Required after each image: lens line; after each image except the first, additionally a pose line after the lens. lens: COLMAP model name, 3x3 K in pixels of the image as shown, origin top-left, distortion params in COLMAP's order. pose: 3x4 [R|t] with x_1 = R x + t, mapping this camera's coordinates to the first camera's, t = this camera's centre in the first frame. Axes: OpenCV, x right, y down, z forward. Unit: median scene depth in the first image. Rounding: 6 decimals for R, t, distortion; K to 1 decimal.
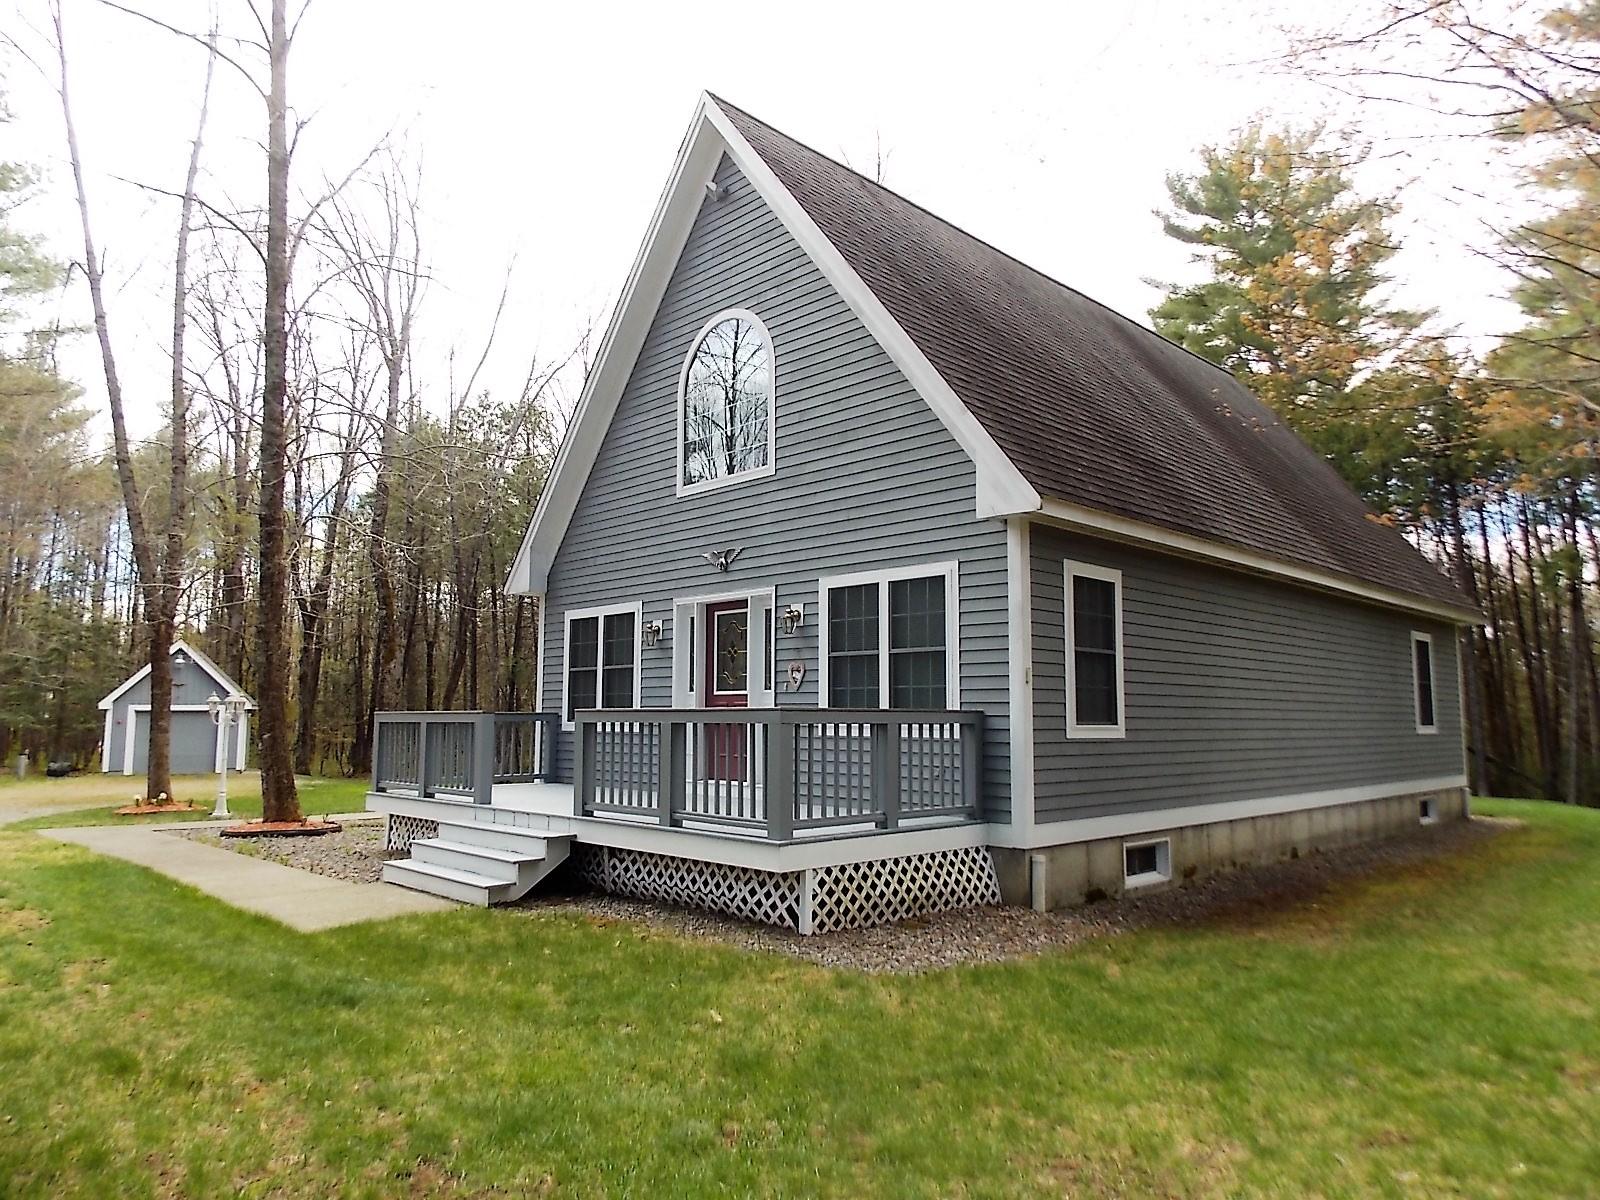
lens RADIAL K [[1053.5, 0, 800.7], [0, 1053.5, 602.4], [0, 0, 1]] dist [0.006743, -0.006267]
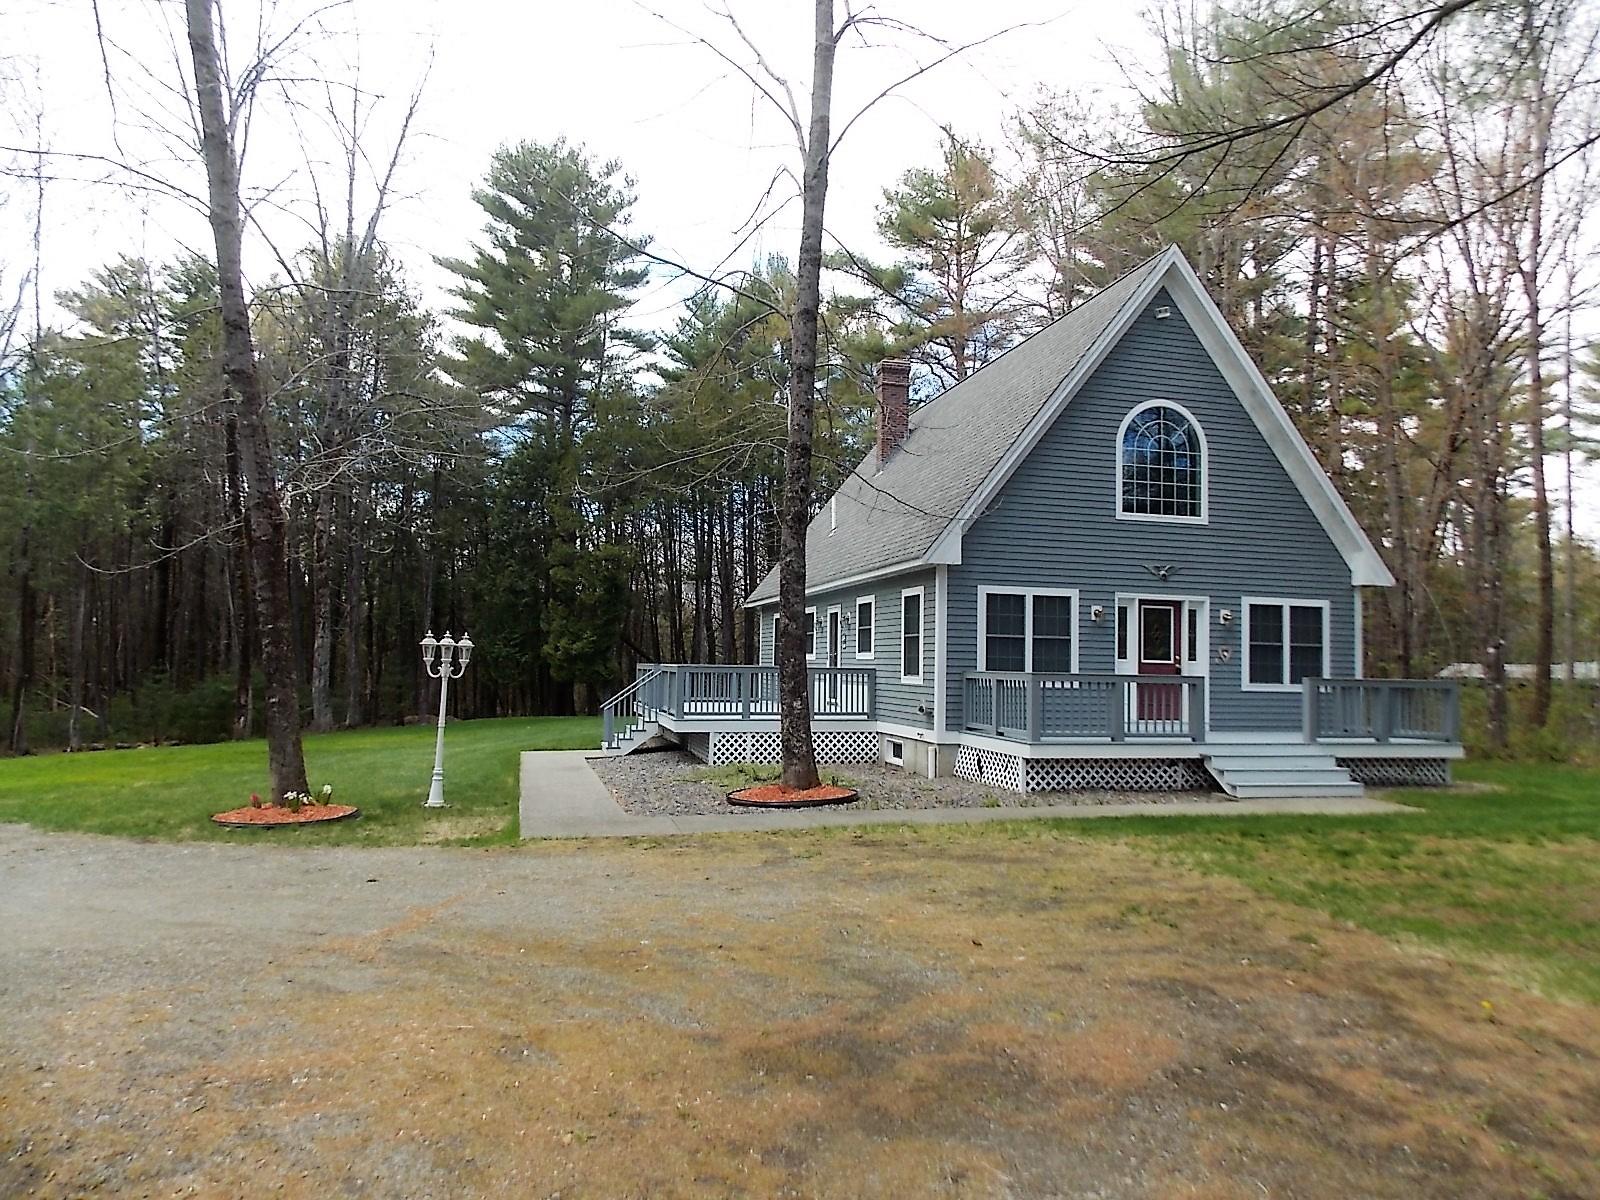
lens RADIAL K [[1053.5, 0, 805.8], [0, 1053.5, 604.1], [0, 0, 1]] dist [0.006743, -0.006267]
pose [[0.480837, 0.058885, 0.874830, -1.747328], [-0.114188, 0.993451, -0.004108, 0.072834], [-0.869343, -0.097920, 0.484412, 0.782467]]
